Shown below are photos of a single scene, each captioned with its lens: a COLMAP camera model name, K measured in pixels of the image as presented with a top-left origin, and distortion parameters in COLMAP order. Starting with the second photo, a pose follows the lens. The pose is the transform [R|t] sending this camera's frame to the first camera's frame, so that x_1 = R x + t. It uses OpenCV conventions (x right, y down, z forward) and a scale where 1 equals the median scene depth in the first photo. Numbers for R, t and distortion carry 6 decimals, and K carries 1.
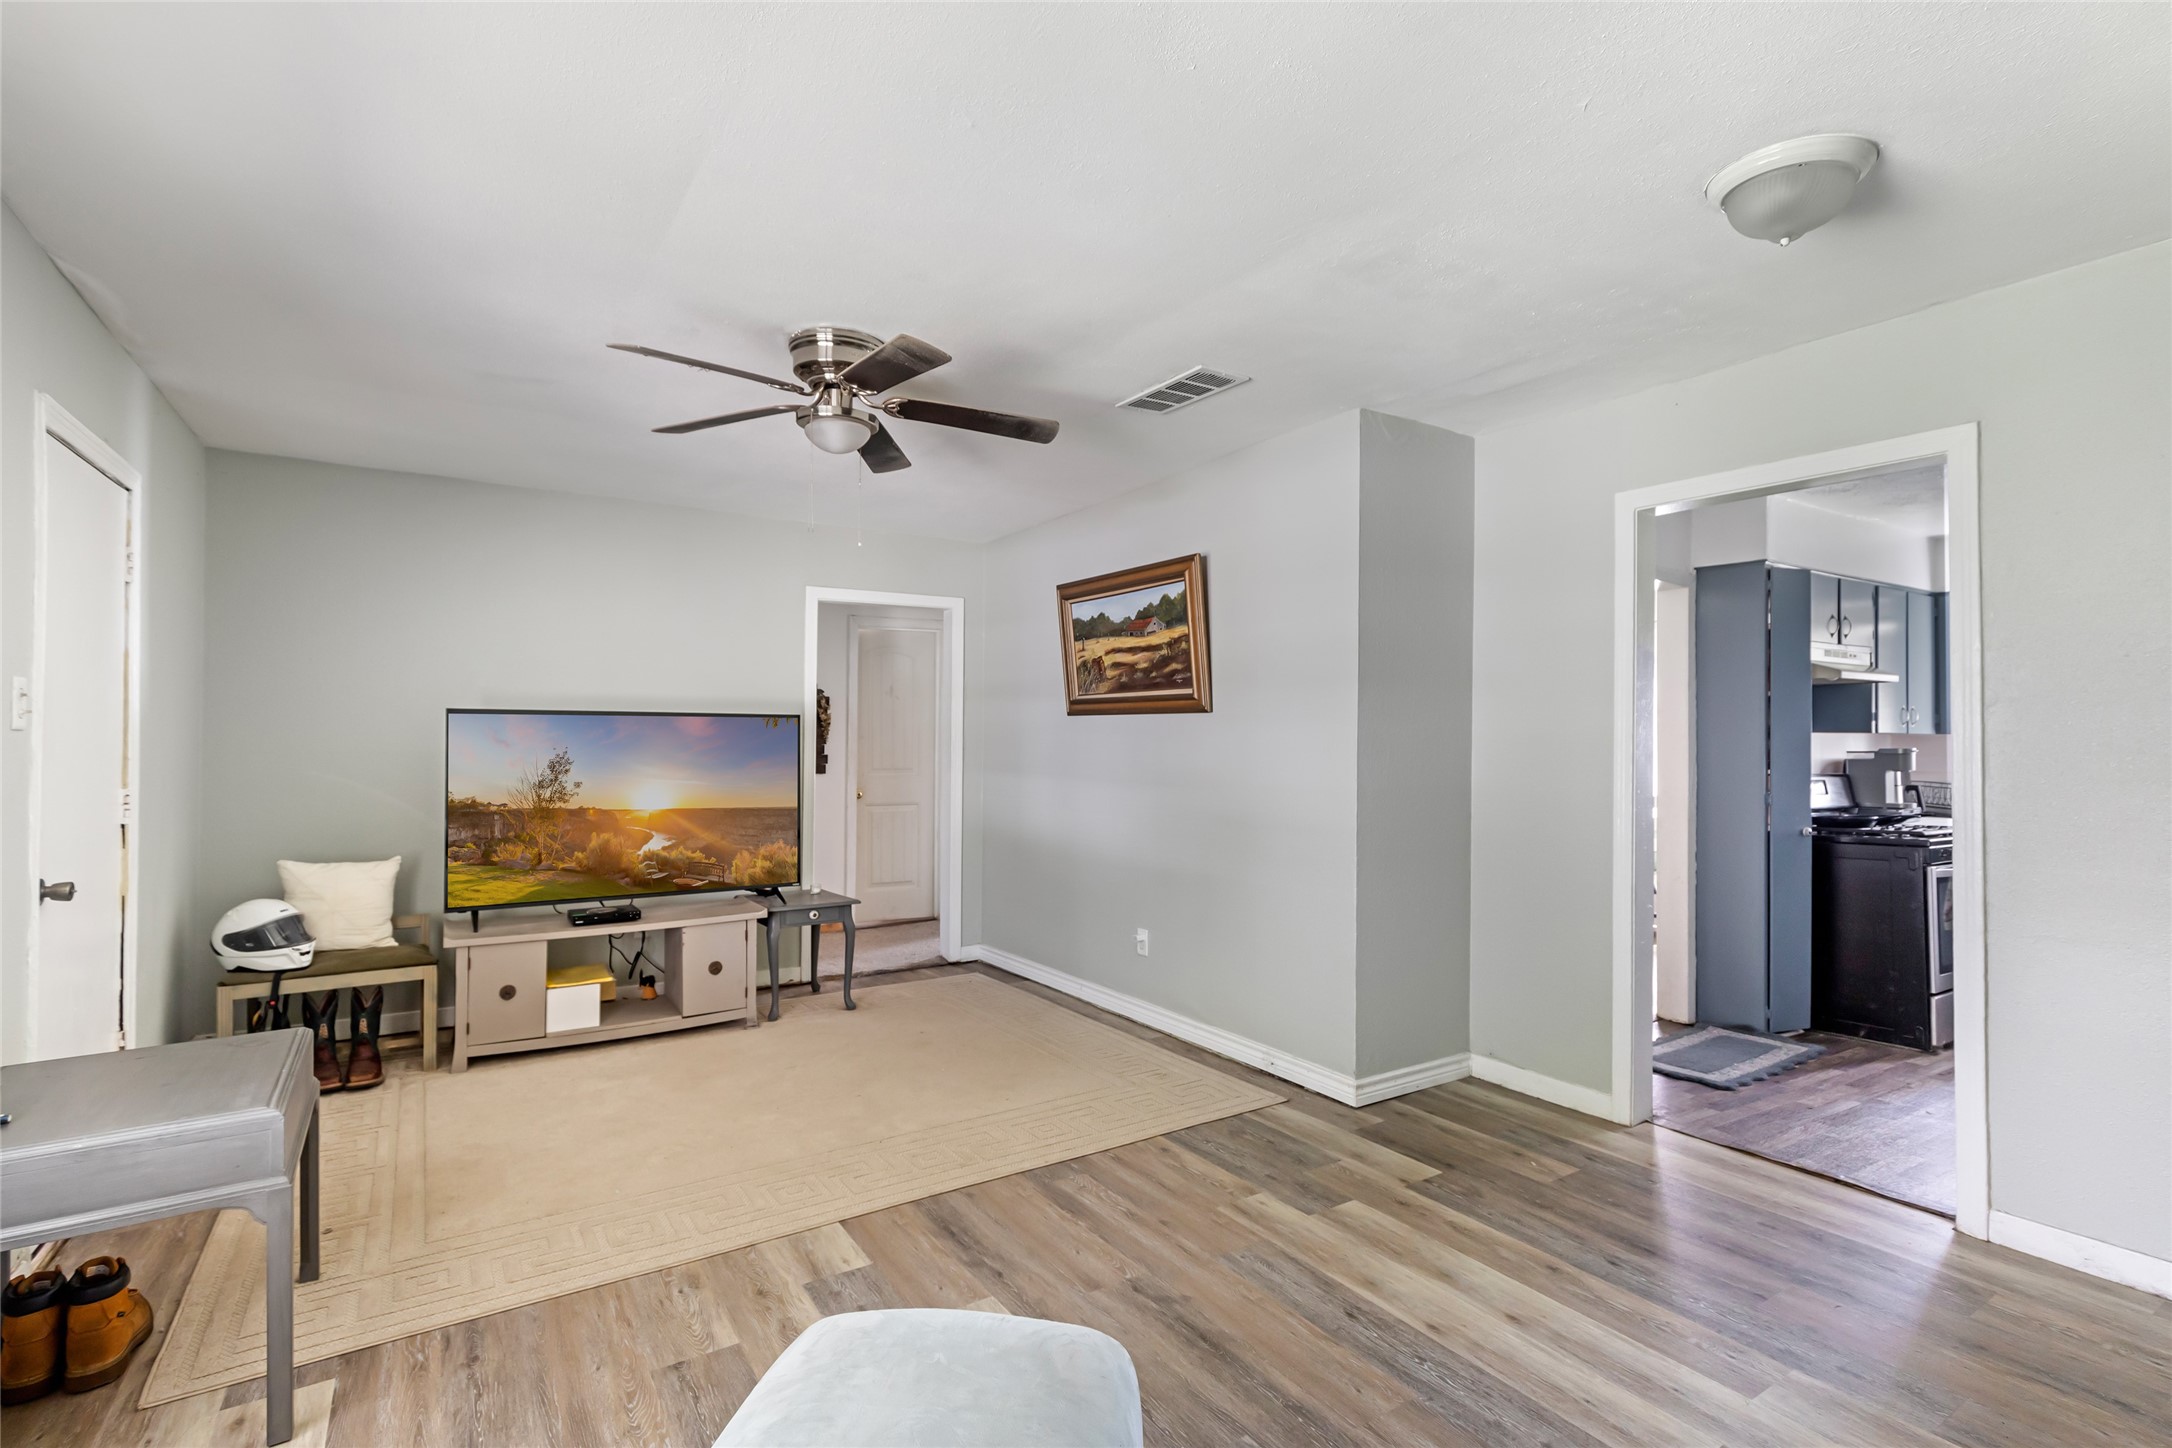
lens RADIAL K [[1012.1, 0, 1094.5], [0, 1012.1, 732.9], [0, 0, 1]] dist [0.001595, -0.000215]
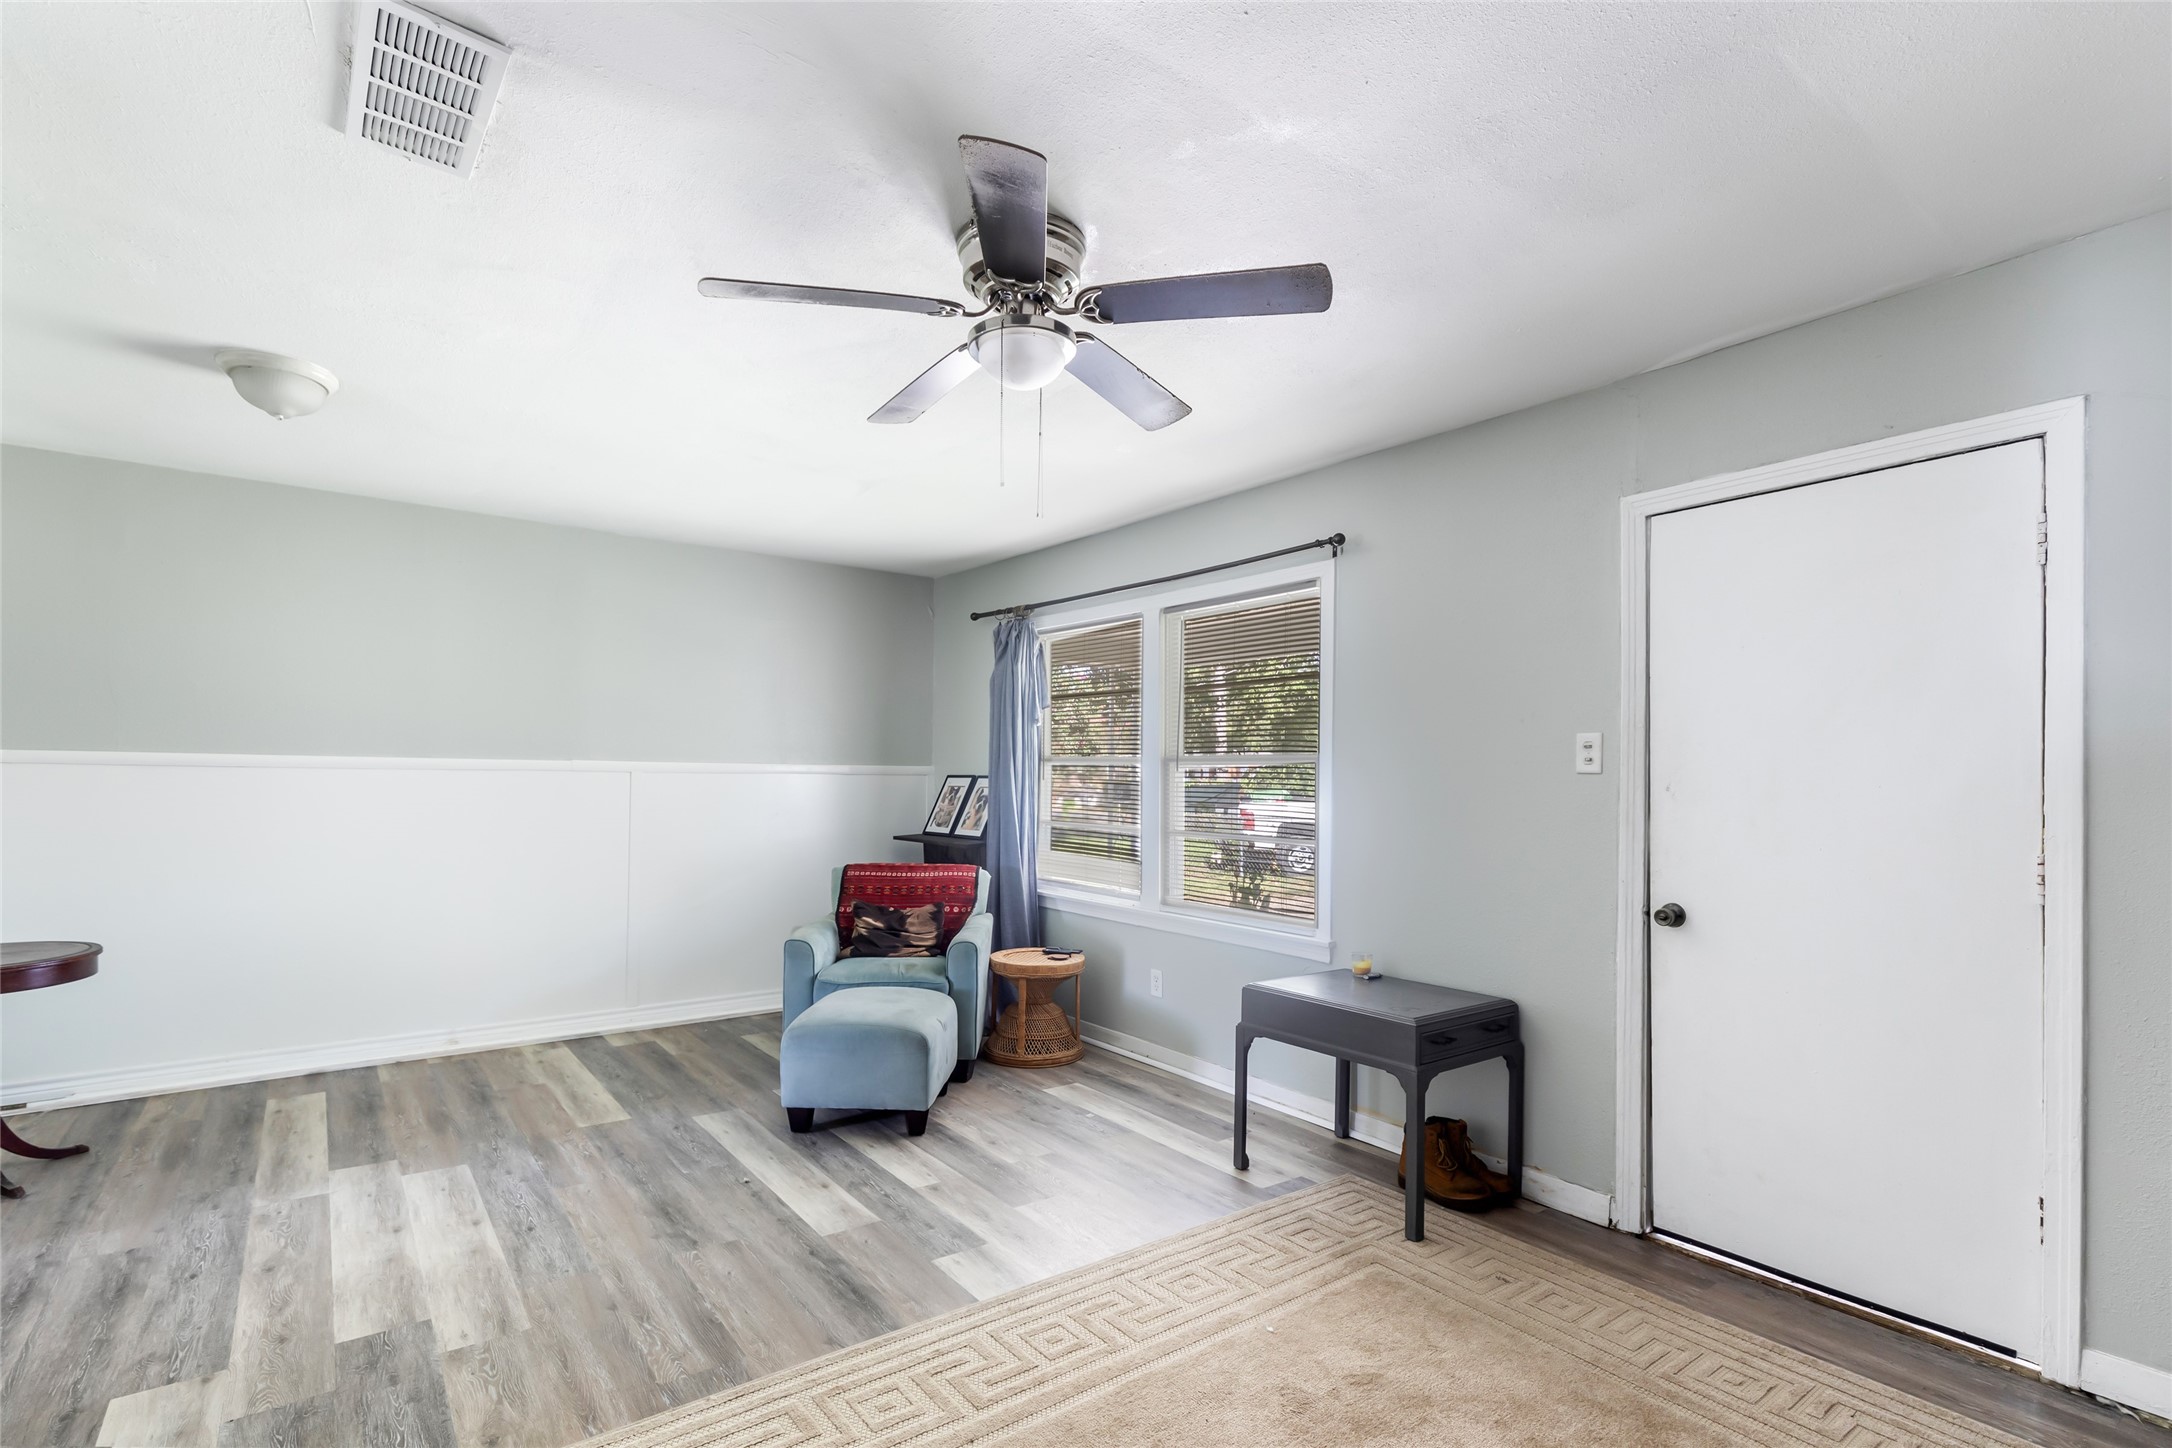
lens RADIAL K [[1021.7, 0, 1095.7], [0, 1021.7, 780.0], [0, 0, 1]] dist [0.010661, 0.000035]
pose [[-0.997035, -0.013056, -0.075834, -0.214022], [-0.012947, 0.999914, -0.001927, 0.011593], [0.075853, -0.000940, -0.997119, 1.474212]]
